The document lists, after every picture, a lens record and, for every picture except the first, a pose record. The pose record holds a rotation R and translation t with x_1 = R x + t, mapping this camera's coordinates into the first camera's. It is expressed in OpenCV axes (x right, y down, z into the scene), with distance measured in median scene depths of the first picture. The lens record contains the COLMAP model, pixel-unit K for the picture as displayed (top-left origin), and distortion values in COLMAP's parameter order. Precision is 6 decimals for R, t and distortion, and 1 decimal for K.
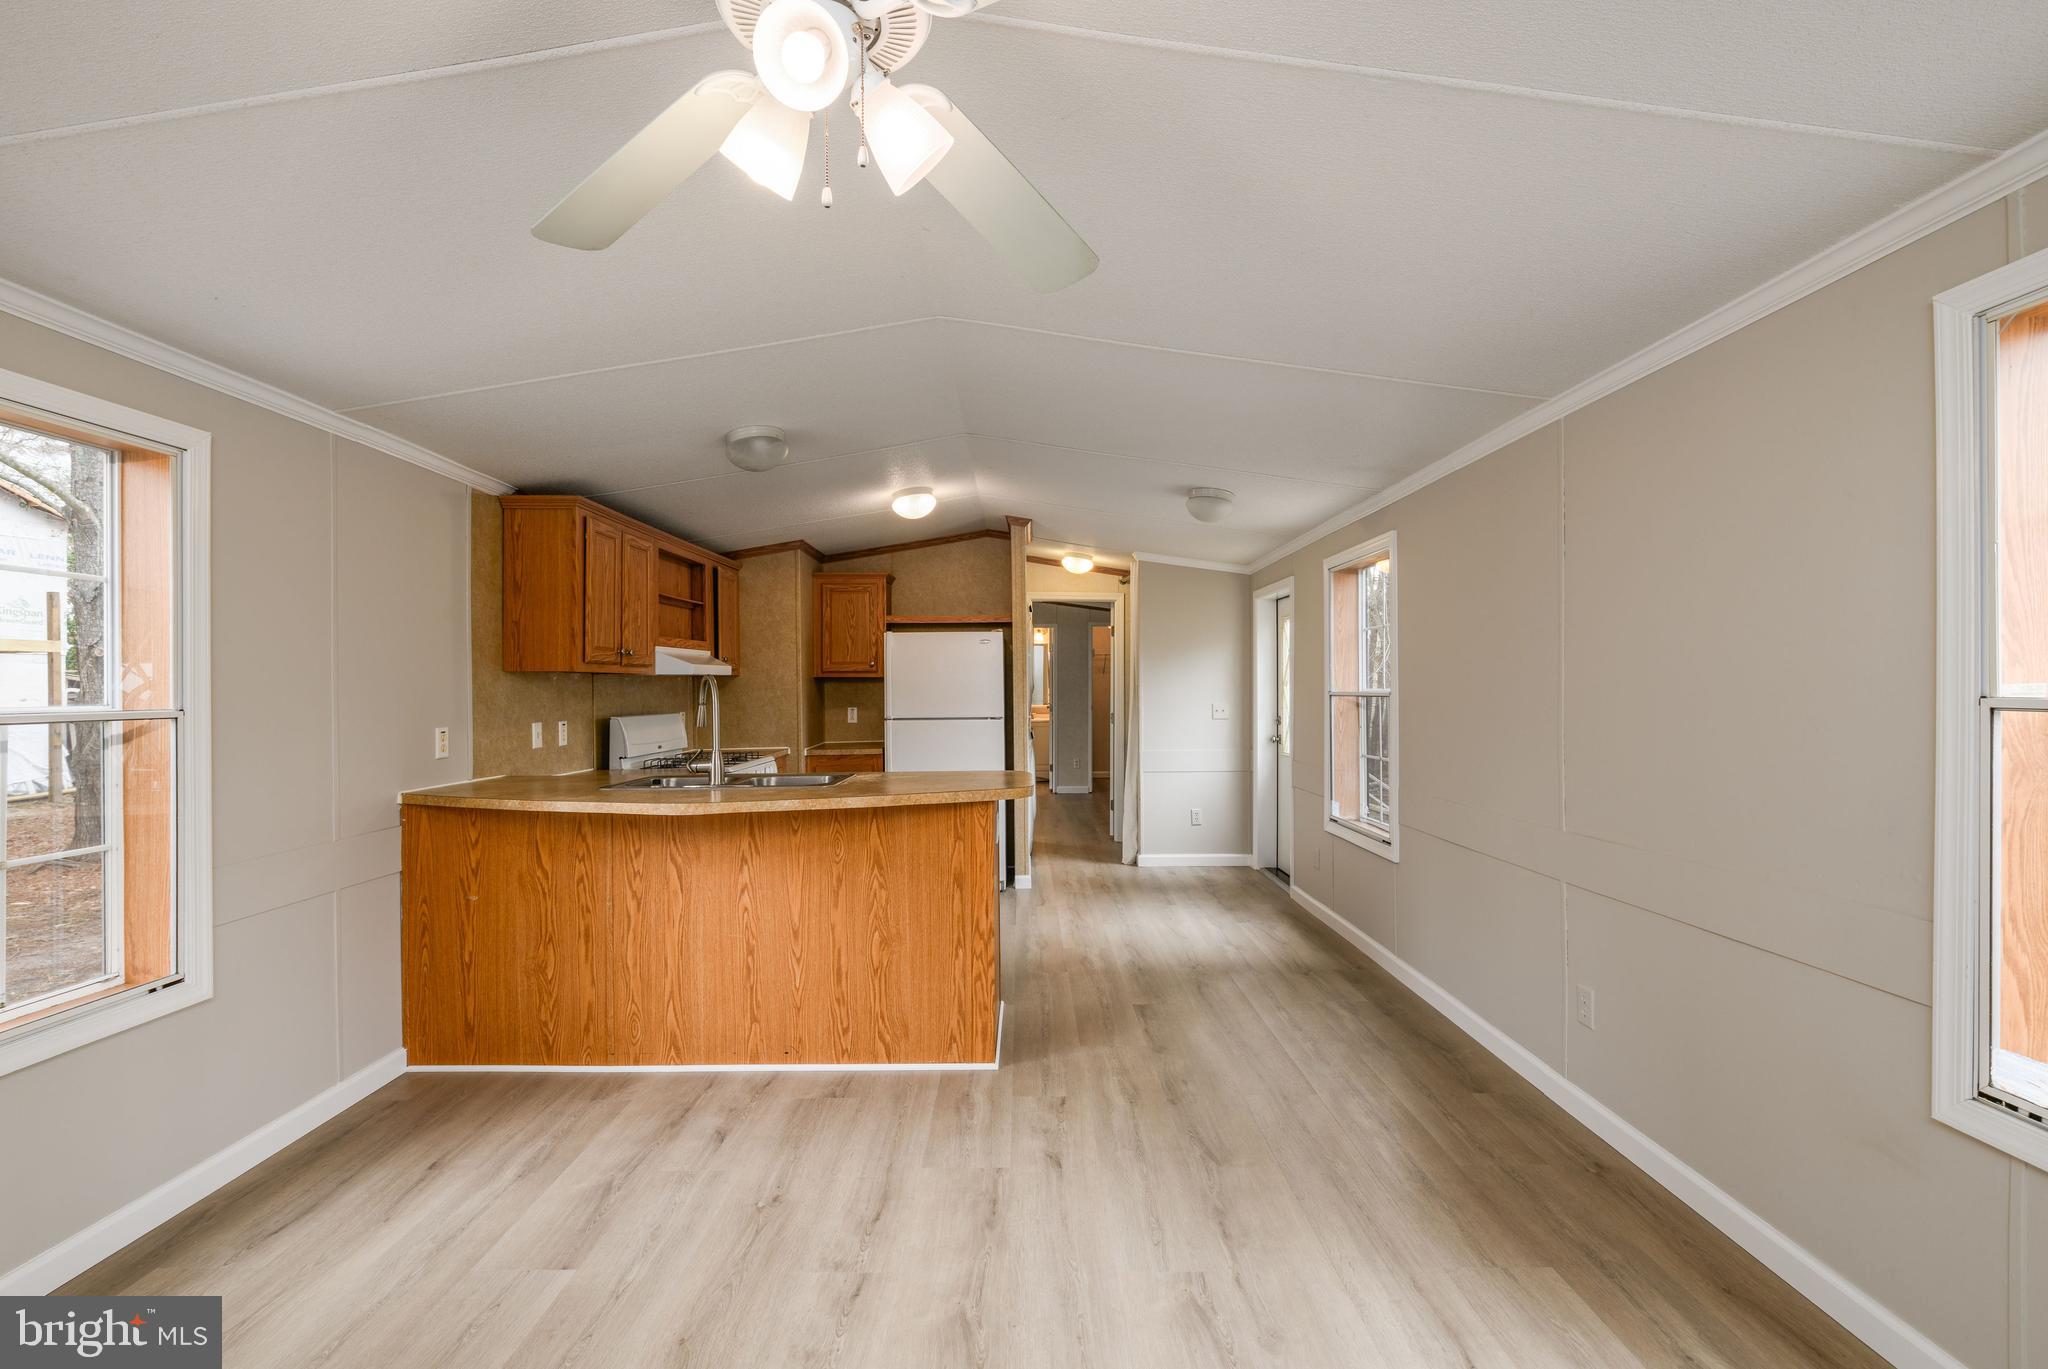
lens RADIAL K [[867.0, 0, 1015.2], [0, 867.0, 677.7], [0, 0, 1]] dist [0.000089, -0.000052]
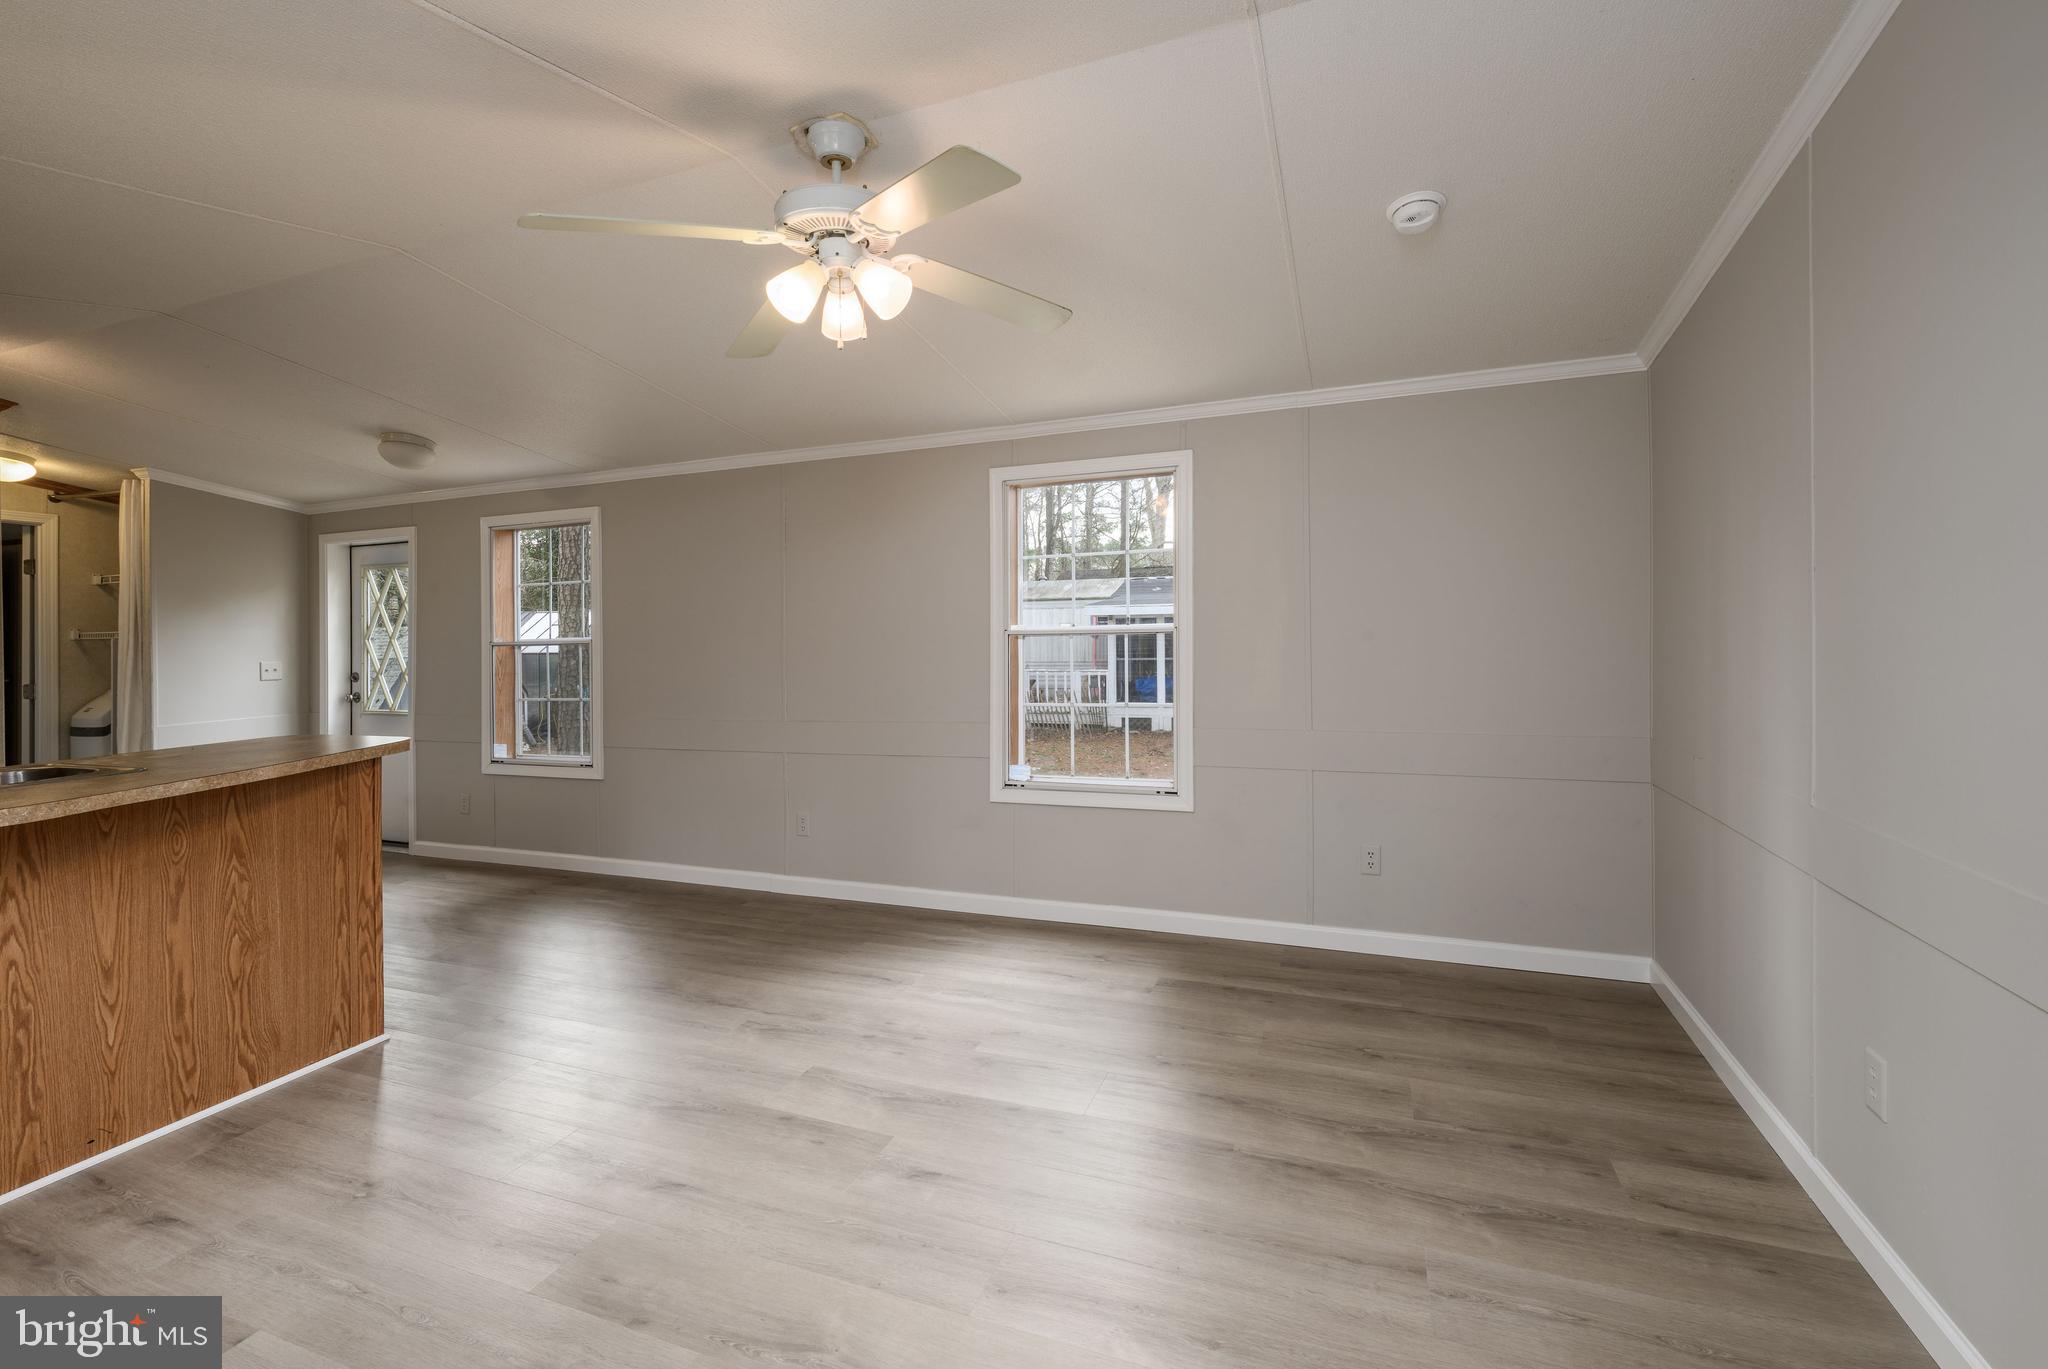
lens RADIAL K [[895.5, 0, 1003.9], [0, 895.5, 623.2], [0, 0, 1]] dist [0.000273, -0.000158]
pose [[0.370827, 0.003859, 0.928694, -0.636451], [0.008699, 0.999933, -0.007628, 0.009034], [-0.928661, 0.010907, 0.370769, 0.003940]]
